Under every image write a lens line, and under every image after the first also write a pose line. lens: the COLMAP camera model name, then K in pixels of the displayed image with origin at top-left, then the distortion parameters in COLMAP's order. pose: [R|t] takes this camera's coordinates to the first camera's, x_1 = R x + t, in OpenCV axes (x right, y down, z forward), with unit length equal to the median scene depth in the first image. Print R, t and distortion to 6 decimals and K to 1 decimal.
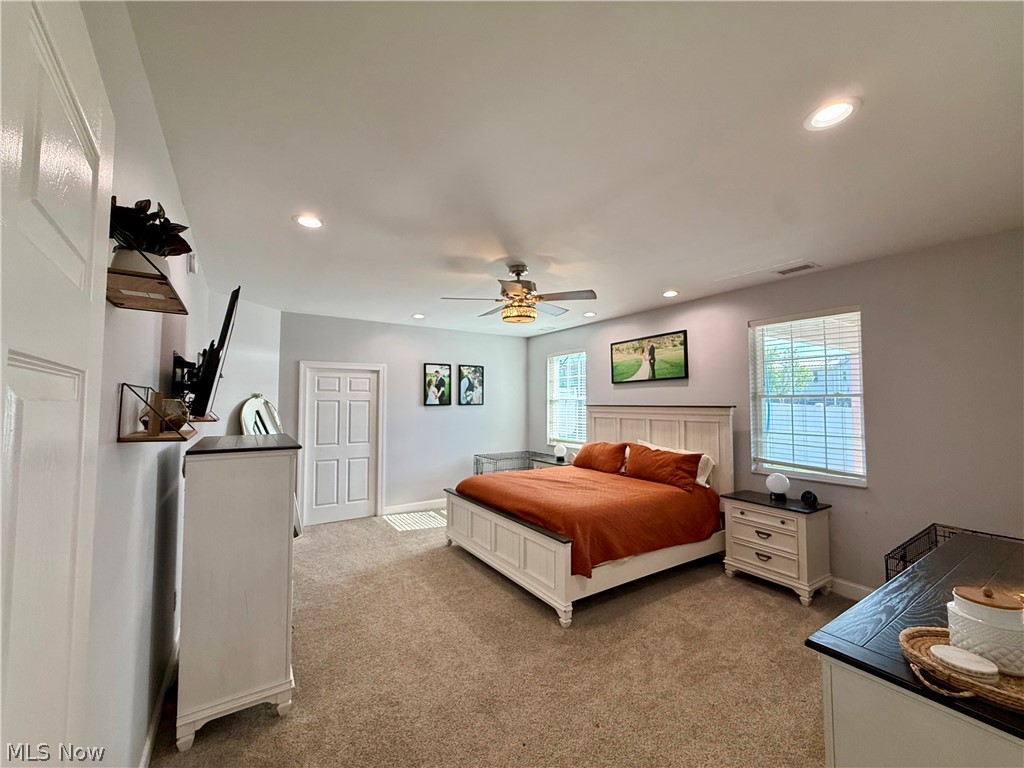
lens RADIAL K [[408.0, 0, 509.2], [0, 408.0, 383.8], [0, 0, 1]] dist [-0.000566, 0.000184]
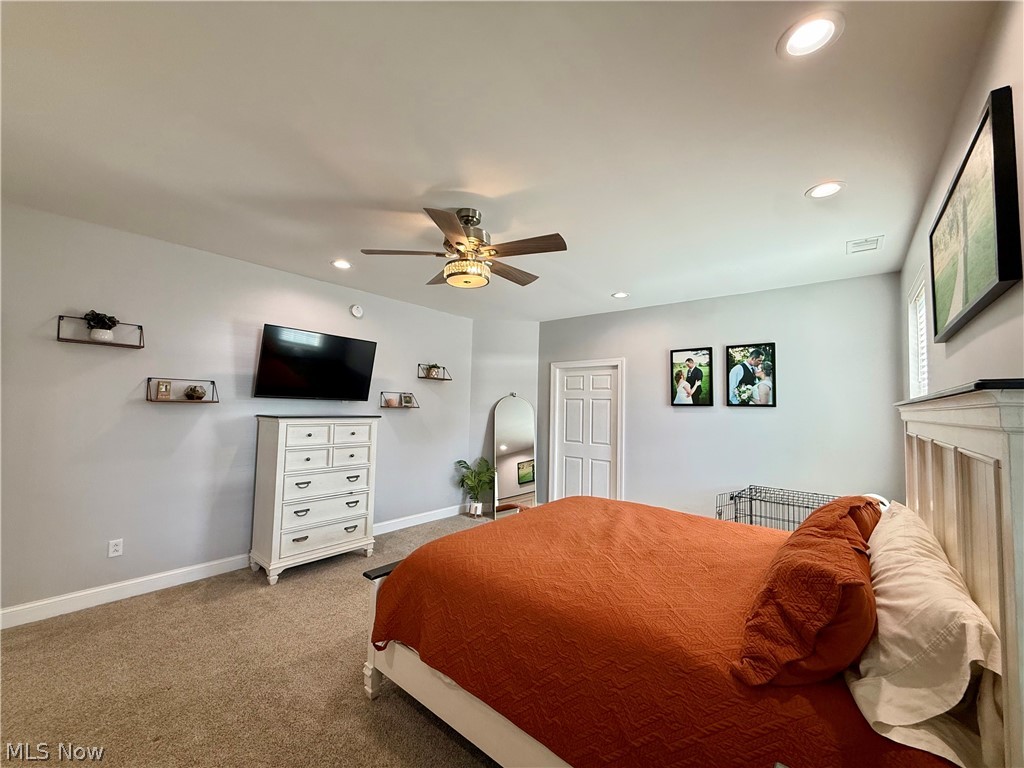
lens RADIAL K [[408.0, 0, 512.0], [0, 408.0, 388.2], [0, 0, 1]] dist [-0.000566, 0.000184]
pose [[0.295424, -0.037081, -0.954646, 0.424622], [0.021575, 0.999251, -0.032137, 0.037577], [0.955123, -0.011102, 0.296002, 0.474295]]
